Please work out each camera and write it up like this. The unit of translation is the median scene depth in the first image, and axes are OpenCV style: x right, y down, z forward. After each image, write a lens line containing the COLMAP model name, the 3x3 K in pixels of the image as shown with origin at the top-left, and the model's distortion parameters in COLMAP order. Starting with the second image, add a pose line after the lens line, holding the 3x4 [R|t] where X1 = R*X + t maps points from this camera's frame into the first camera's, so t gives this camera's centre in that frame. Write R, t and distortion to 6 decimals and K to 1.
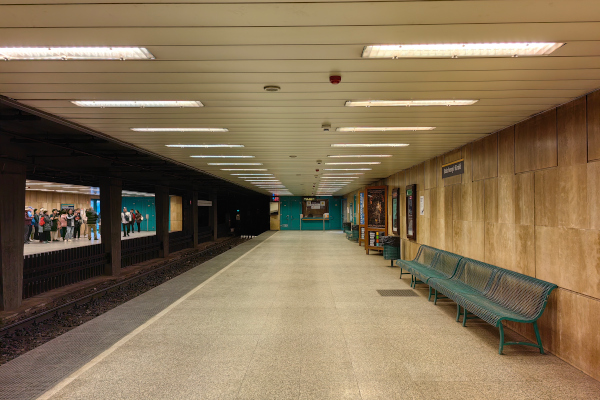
lens RADIAL K [[480.8, 0, 300.5], [0, 480.8, 206.2], [0, 0, 1]] dist [0.028319, -0.005182]
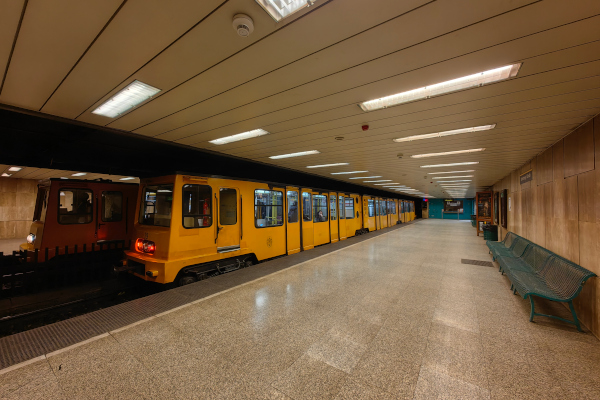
lens RADIAL K [[235.3, 0, 300.0], [0, 235.3, 200.0], [0, 0, 1]] dist [0.001117, 0.000159]
pose [[0.827882, -0.002185, -0.560898, 0.198593], [-0.007808, 0.999851, -0.015419, 0.002607], [0.560848, 0.017144, 0.827741, 0.113253]]
